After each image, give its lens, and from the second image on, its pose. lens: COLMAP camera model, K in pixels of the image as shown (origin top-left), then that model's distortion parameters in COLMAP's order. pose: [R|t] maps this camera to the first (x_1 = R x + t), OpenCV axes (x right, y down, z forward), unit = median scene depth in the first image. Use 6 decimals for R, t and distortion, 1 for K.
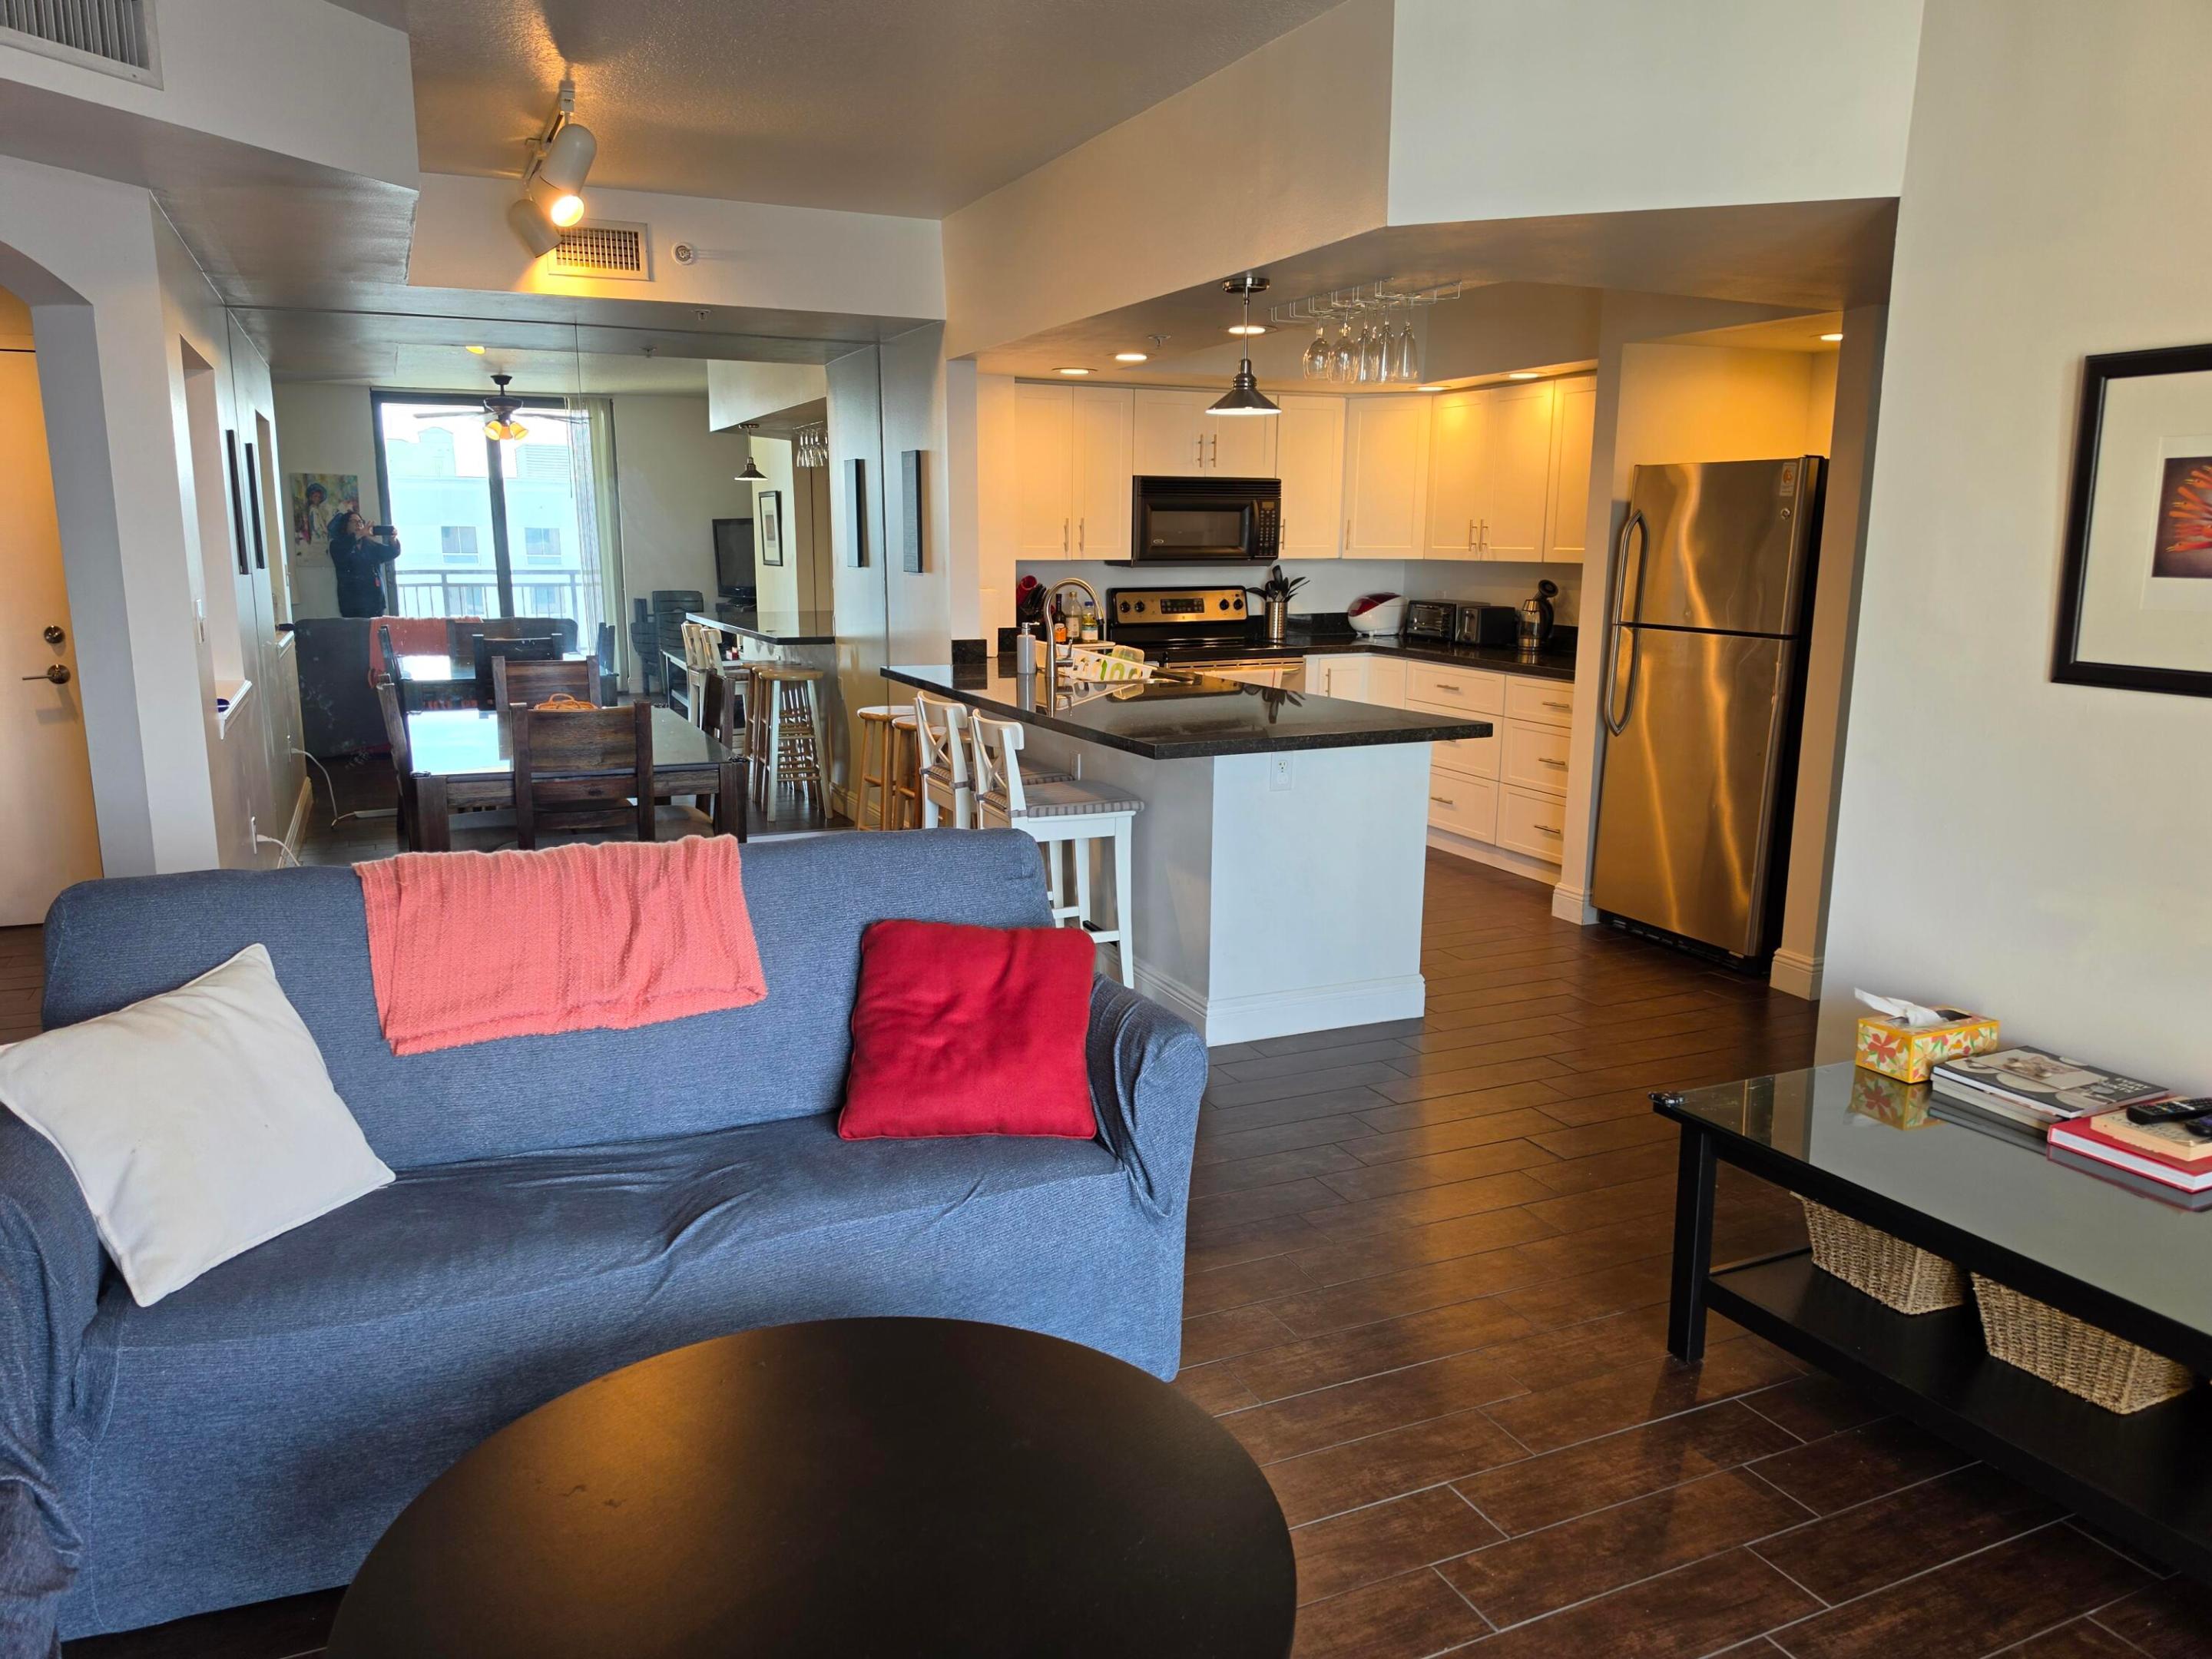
lens RADIAL K [[1535.4, 0, 1100.7], [0, 1535.4, 837.8], [0, 0, 1]] dist [0.064837, -0.084543]
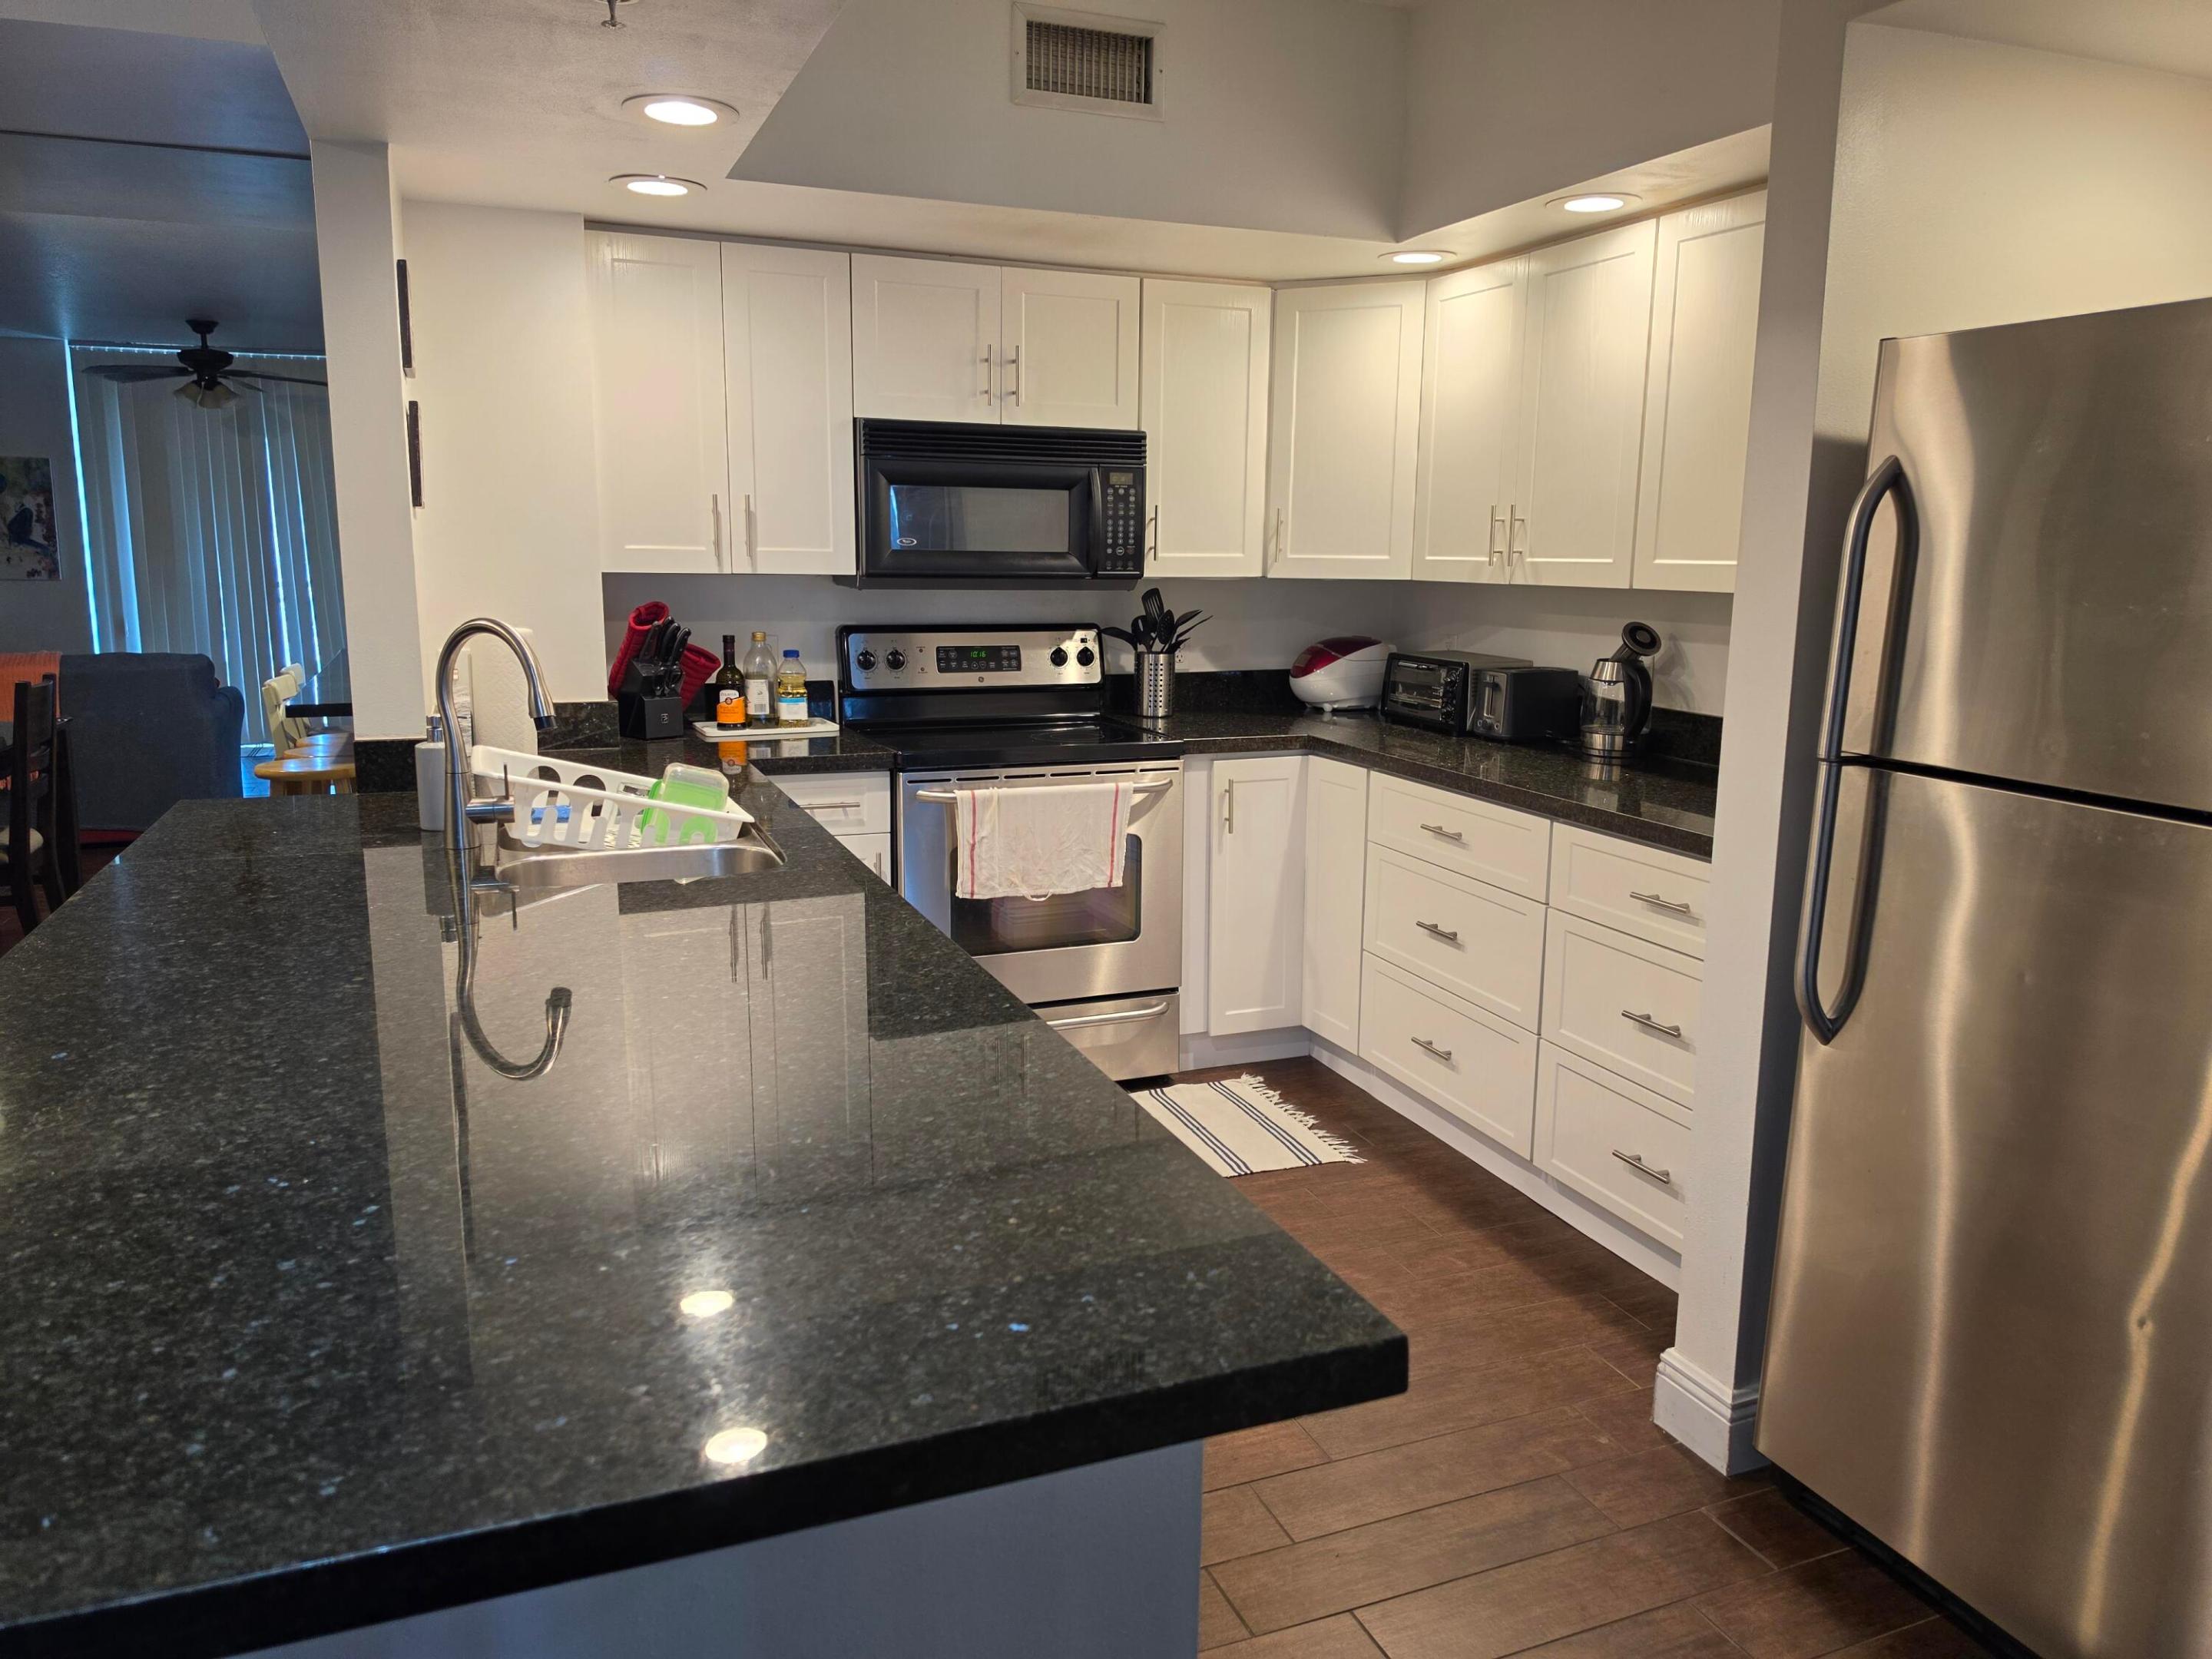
lens RADIAL K [[1511.5, 0, 1106.0], [0, 1511.5, 829.5], [0, 0, 1]] dist [0.090984, -0.135161]
pose [[0.998419, 0.018231, -0.053171, 0.134690], [-0.018961, 0.999732, -0.013262, -0.084862], [0.052915, 0.014249, 0.998497, 0.466561]]
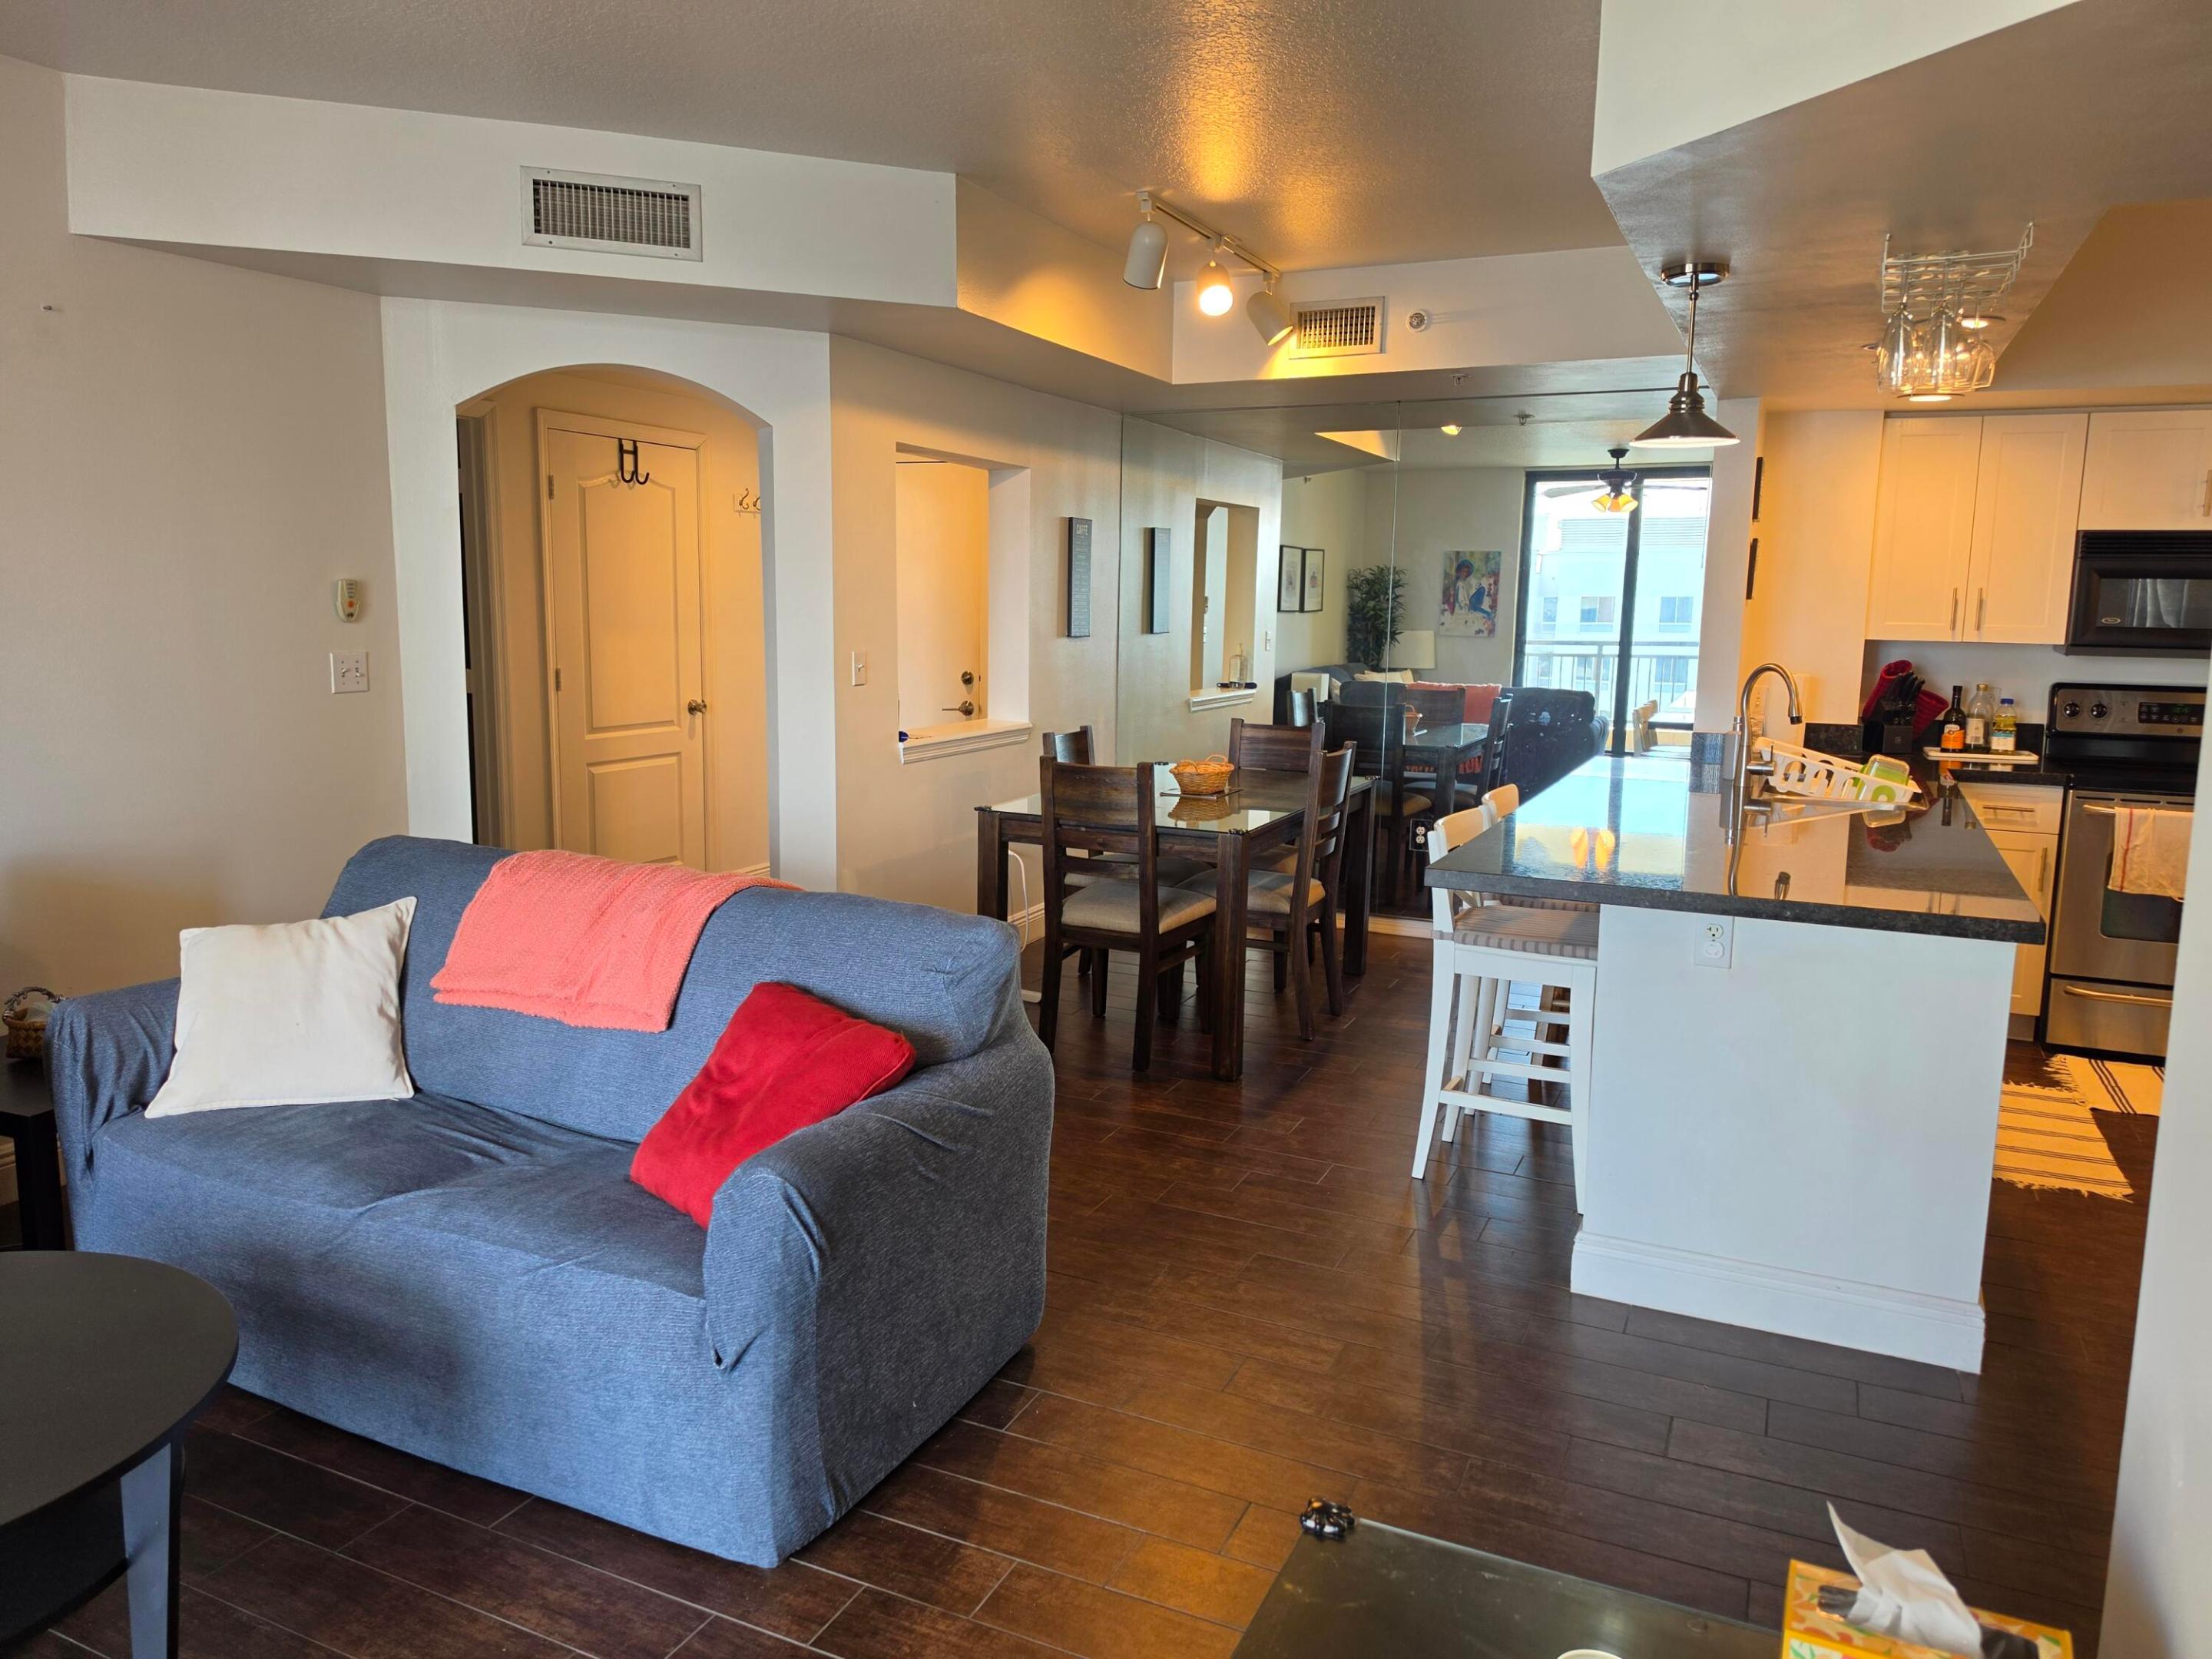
lens RADIAL K [[1511.5, 0, 1106.0], [0, 1511.5, 829.5], [0, 0, 1]] dist [0.090984, -0.135161]
pose [[0.642926, 0.122867, -0.756009, 0.281368], [-0.159403, 0.986901, 0.024833, -0.040282], [0.749157, 0.104544, 0.654090, 0.194968]]
